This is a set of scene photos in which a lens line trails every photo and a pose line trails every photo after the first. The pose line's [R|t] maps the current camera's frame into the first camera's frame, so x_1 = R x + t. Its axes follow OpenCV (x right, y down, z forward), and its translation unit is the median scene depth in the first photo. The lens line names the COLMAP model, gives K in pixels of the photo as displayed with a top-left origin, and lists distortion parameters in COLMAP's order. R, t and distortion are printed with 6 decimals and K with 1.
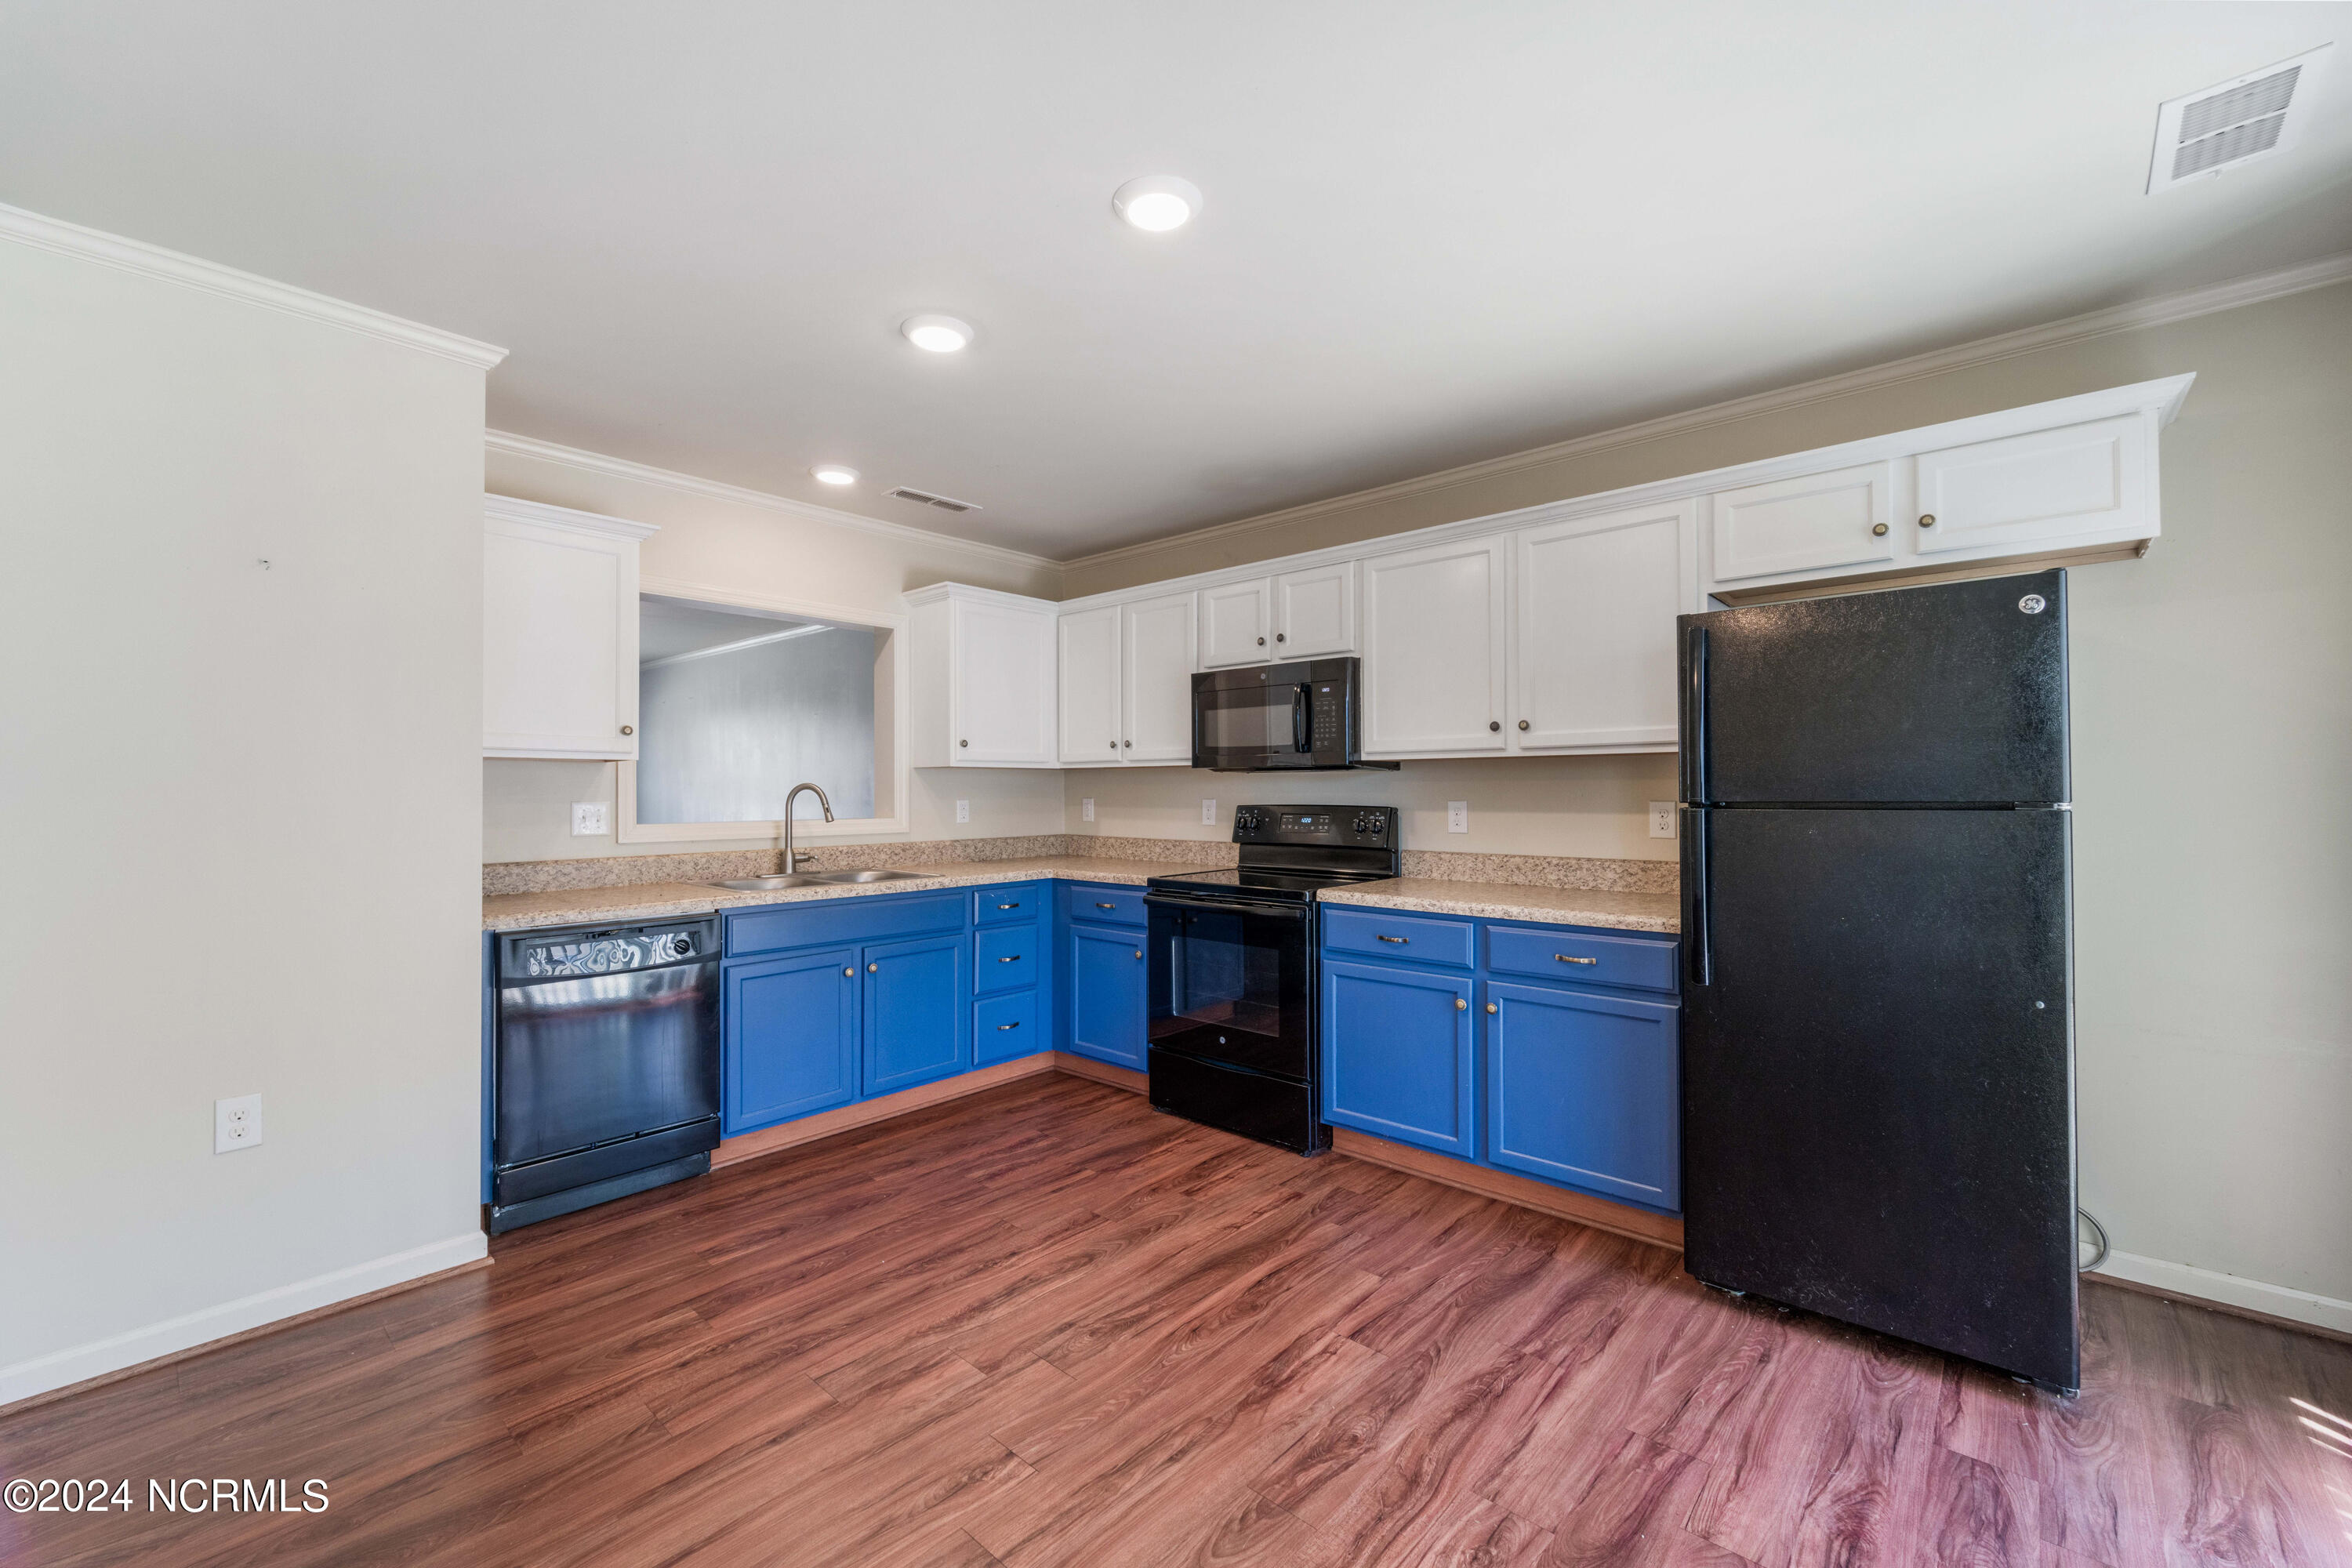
lens RADIAL K [[943.0, 0, 1168.0], [0, 943.0, 784.2], [0, 0, 1]] dist [0.001686, -0.002032]
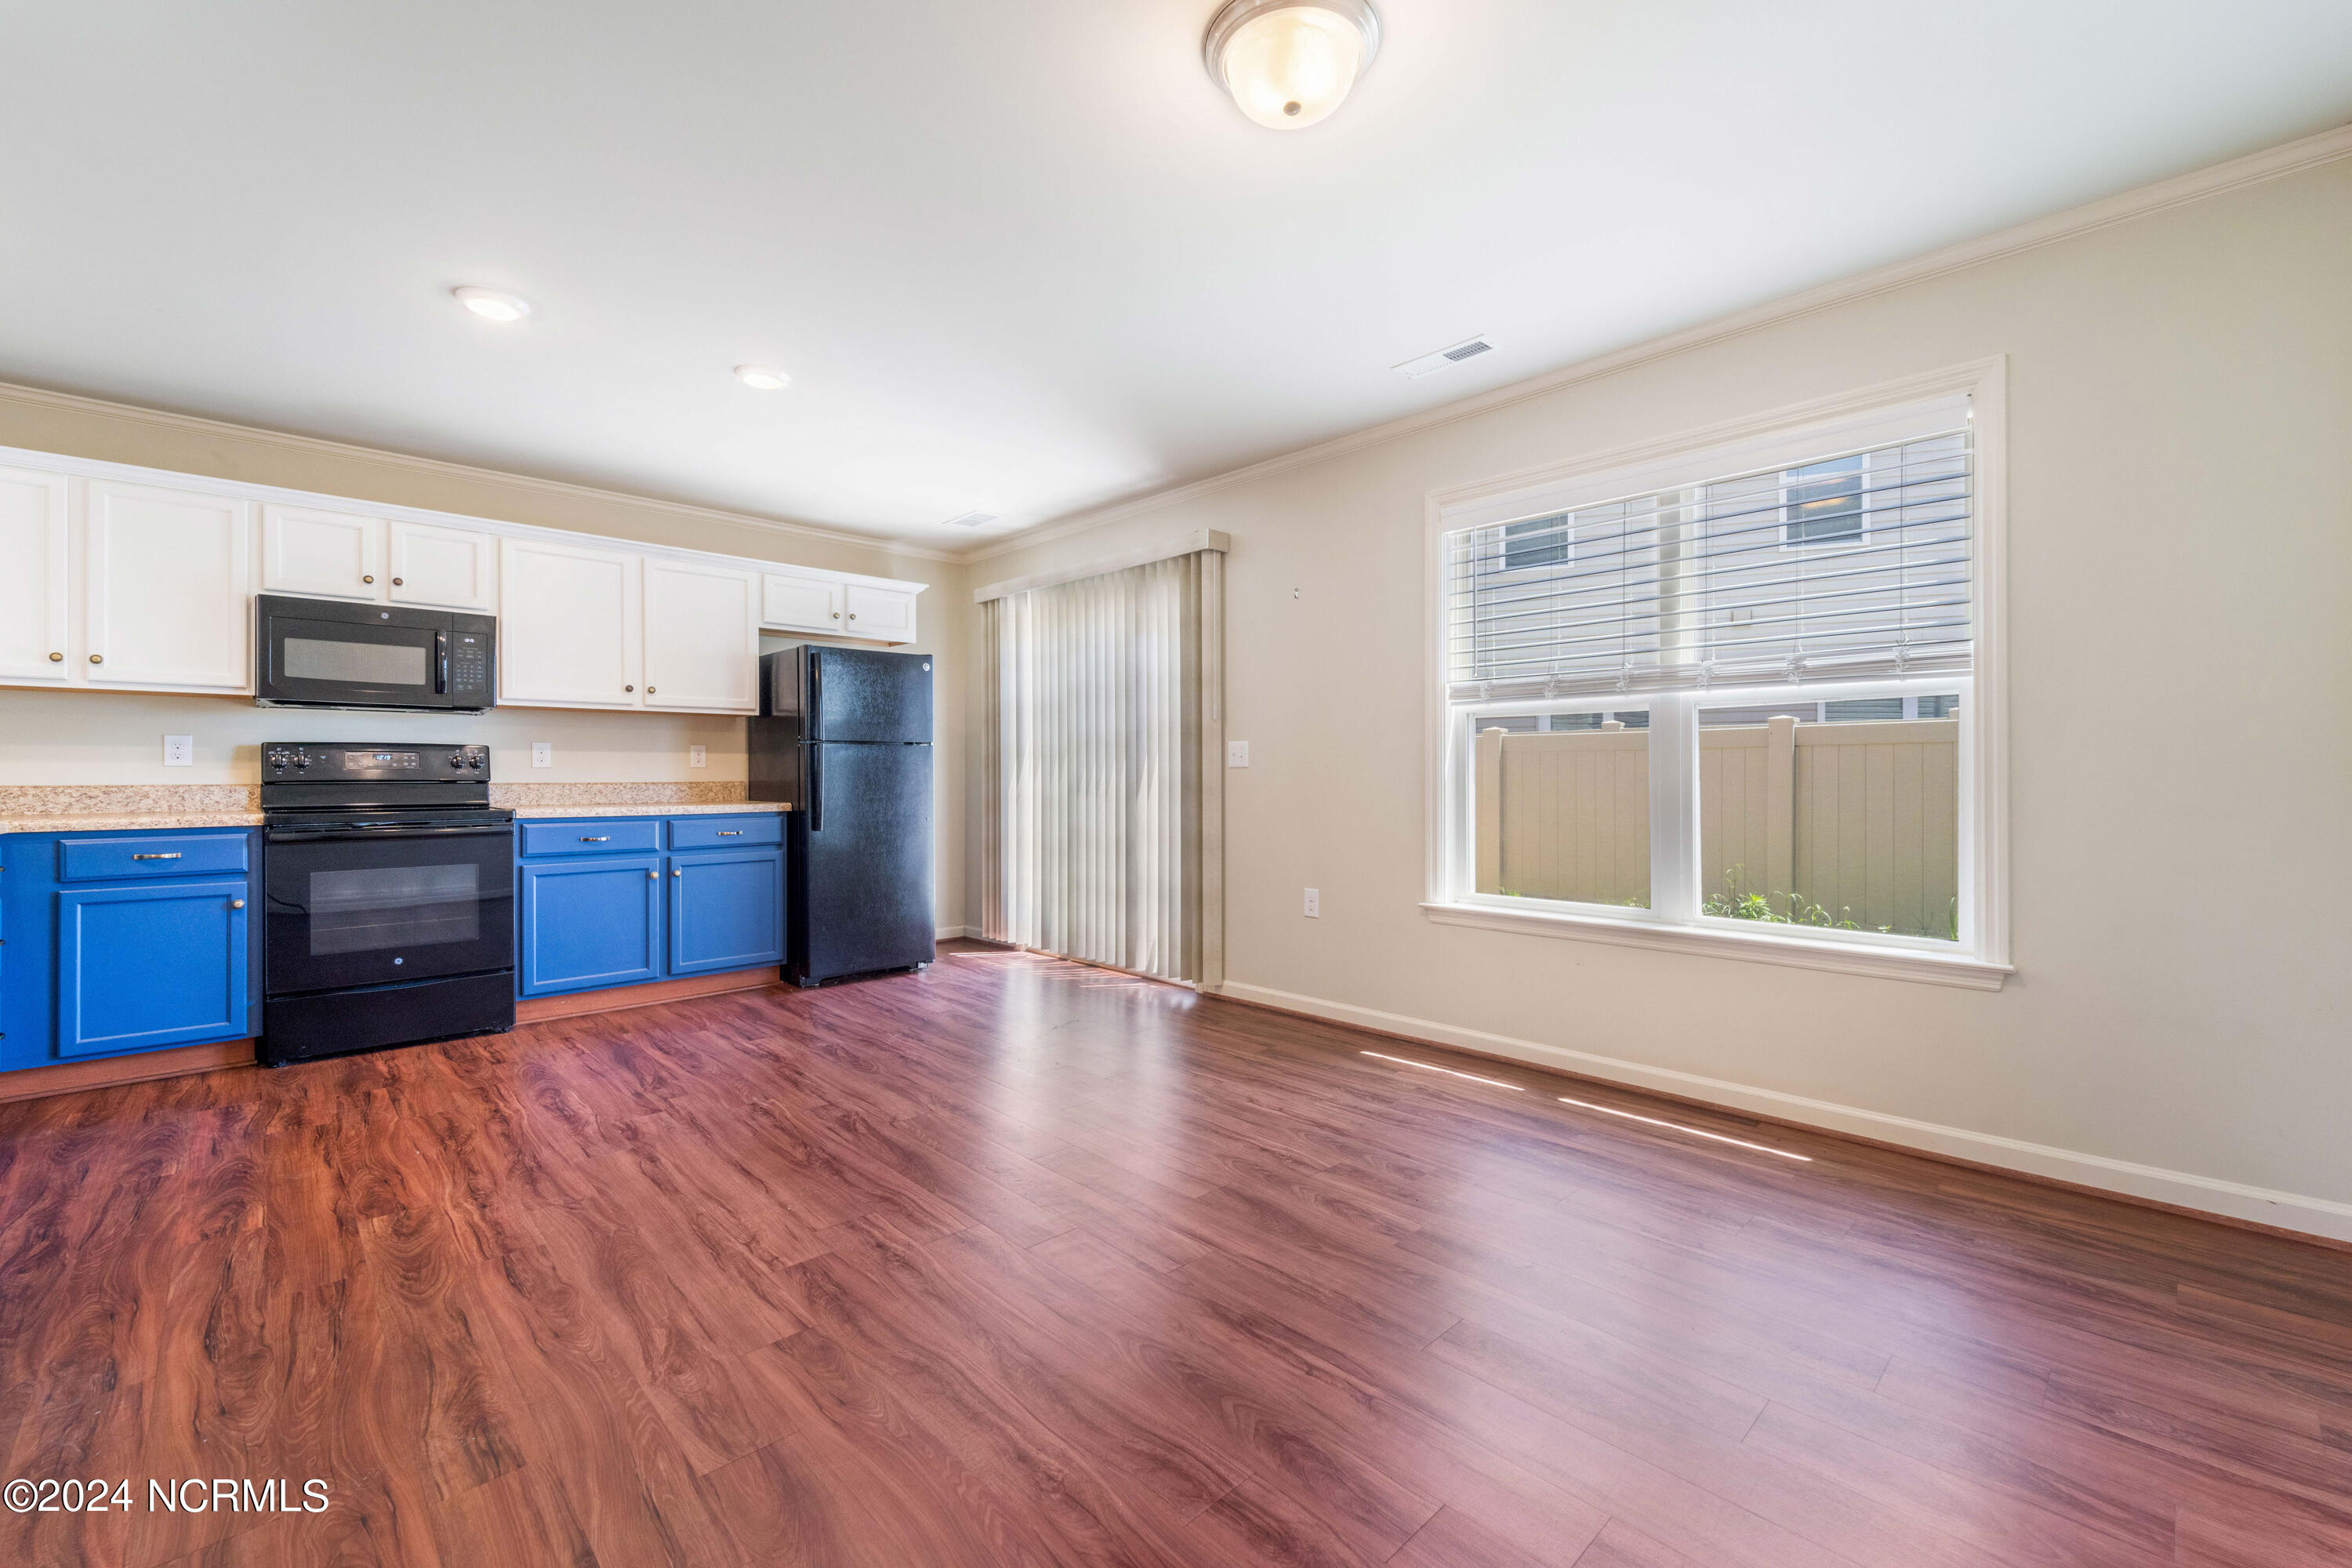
lens RADIAL K [[968.6, 0, 1168.4], [0, 968.6, 775.8], [0, 0, 1]] dist [-0.000861, -0.000488]
pose [[0.073482, 0.002985, 0.997292, -1.063306], [-0.004243, 0.999987, -0.002681, 0.071908], [-0.997287, -0.004035, 0.073494, 0.076268]]
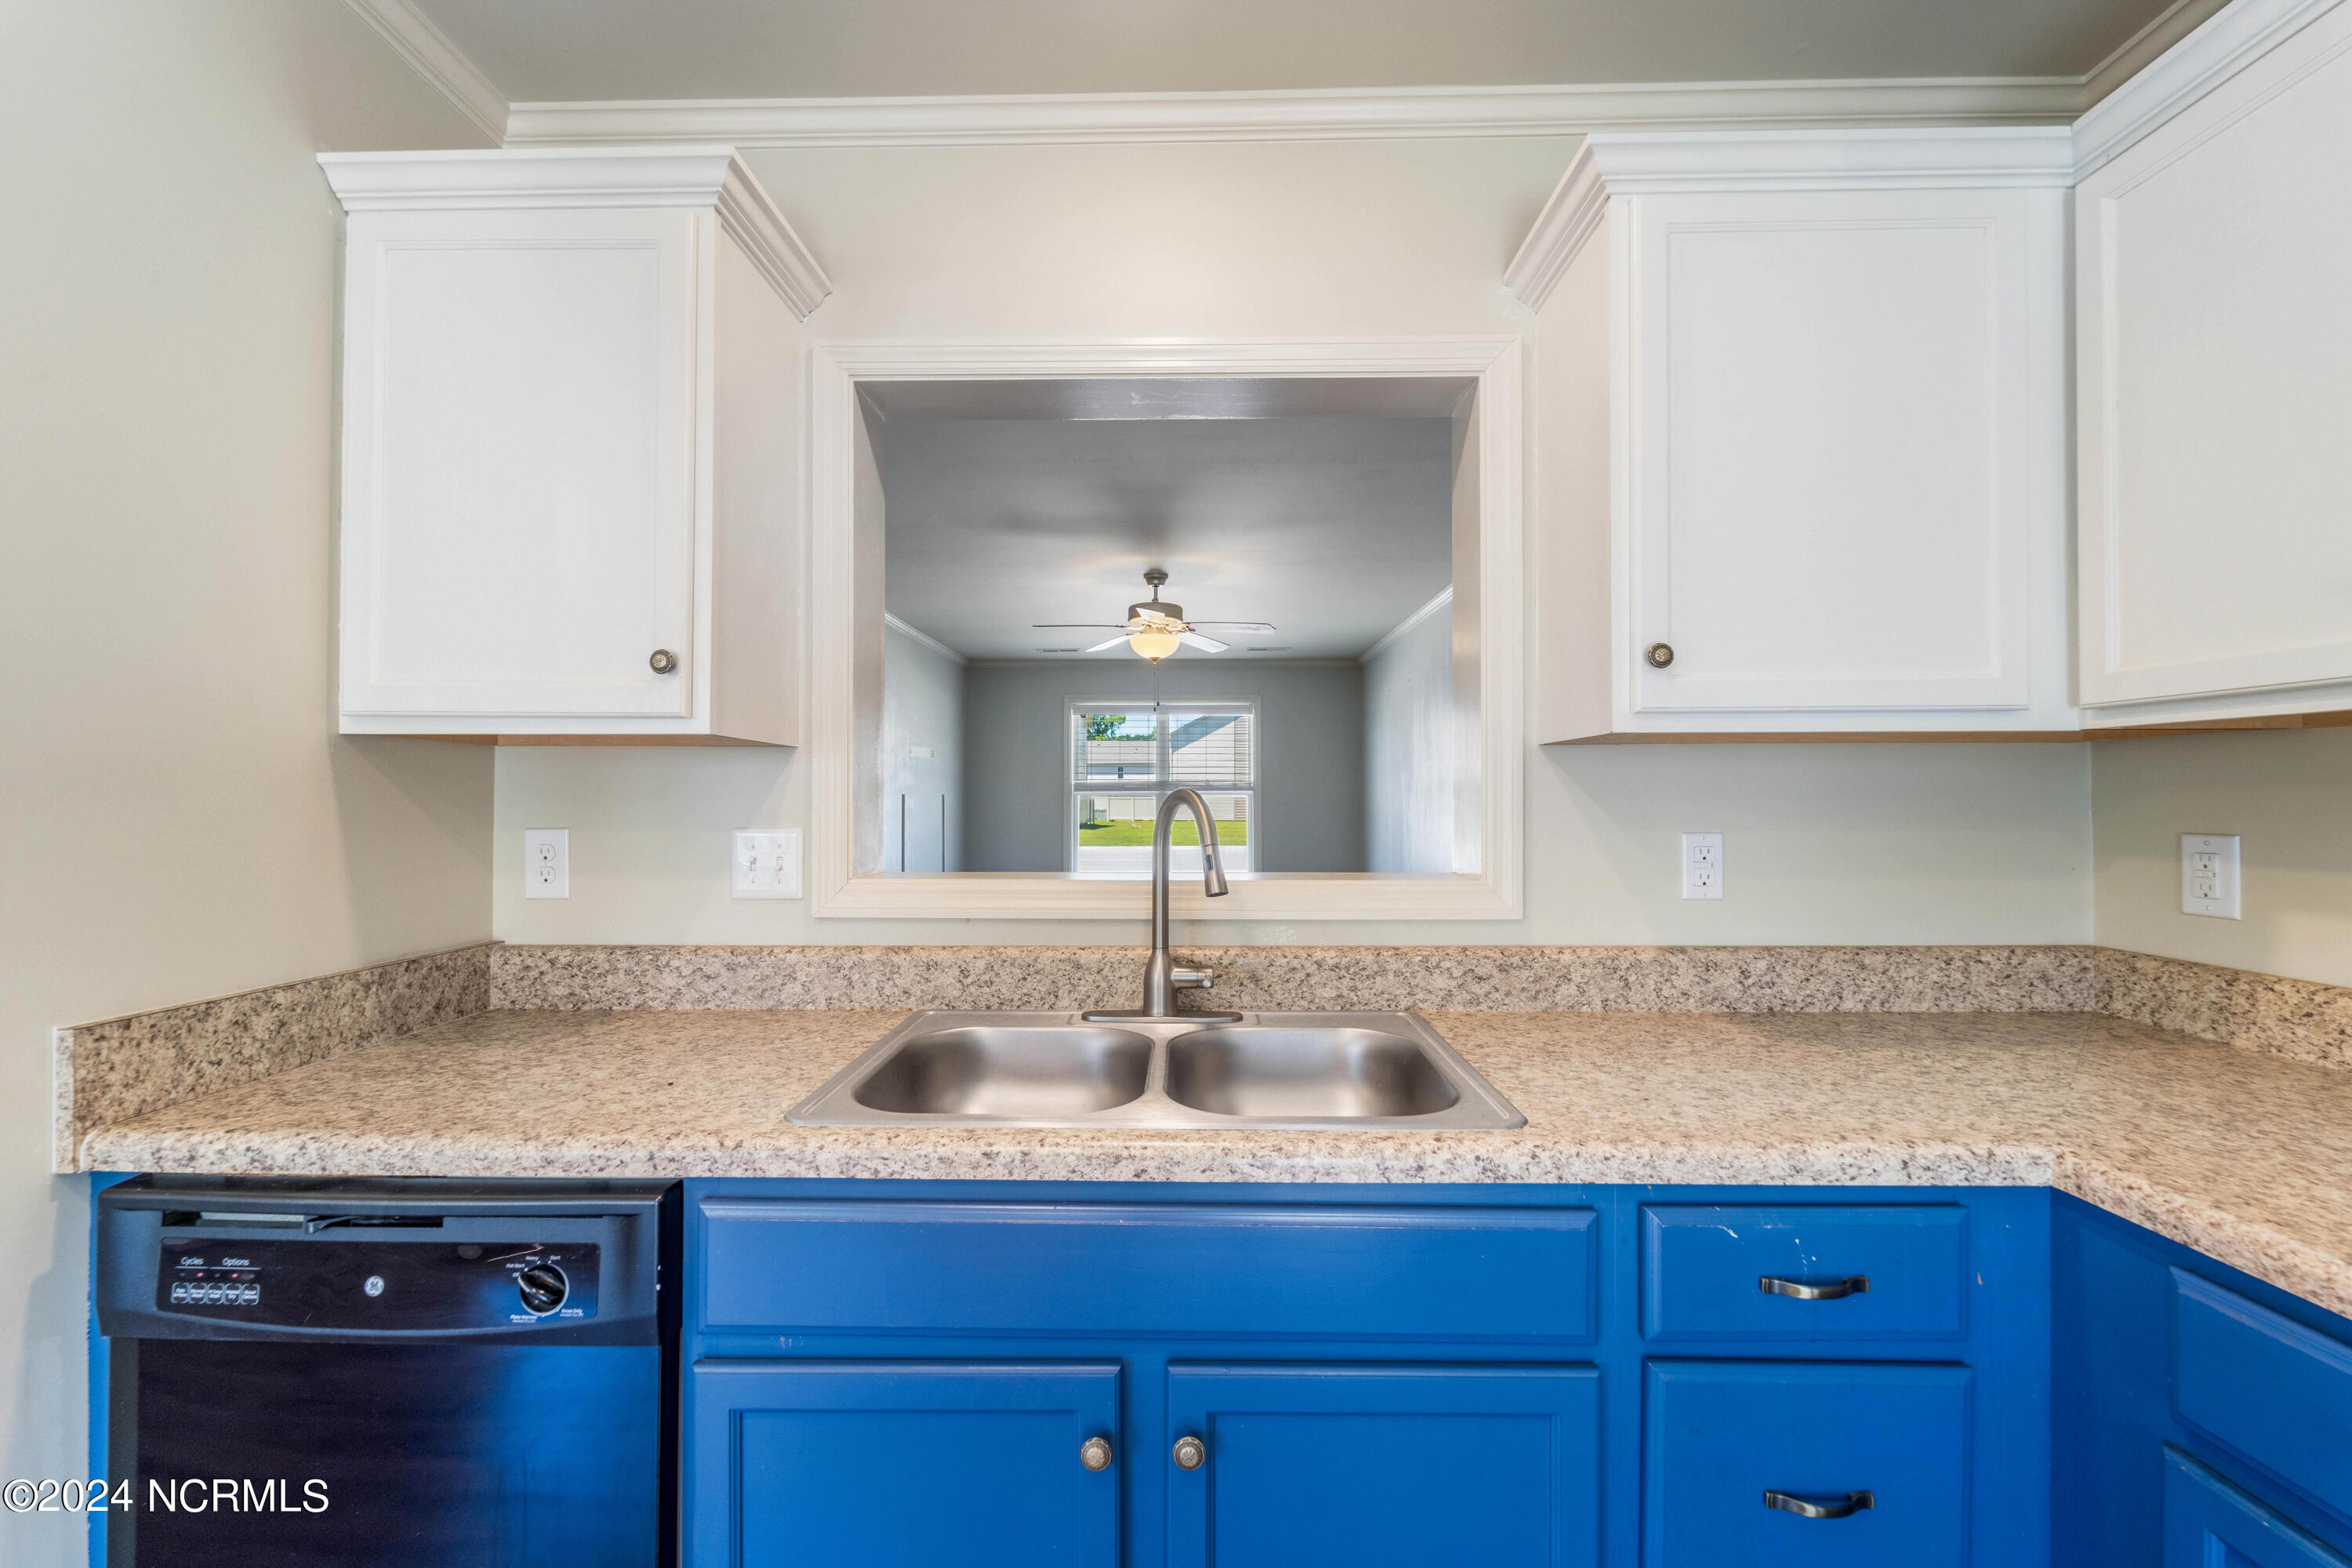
lens RADIAL K [[953.0, 0, 1169.4], [0, 953.0, 792.0], [0, 0, 1]] dist [-0.000335, -0.000625]
pose [[0.655784, -0.001910, -0.754947, -0.116809], [0.003750, 0.999993, 0.000728, 0.000631], [0.754940, -0.003308, 0.655786, 0.908390]]
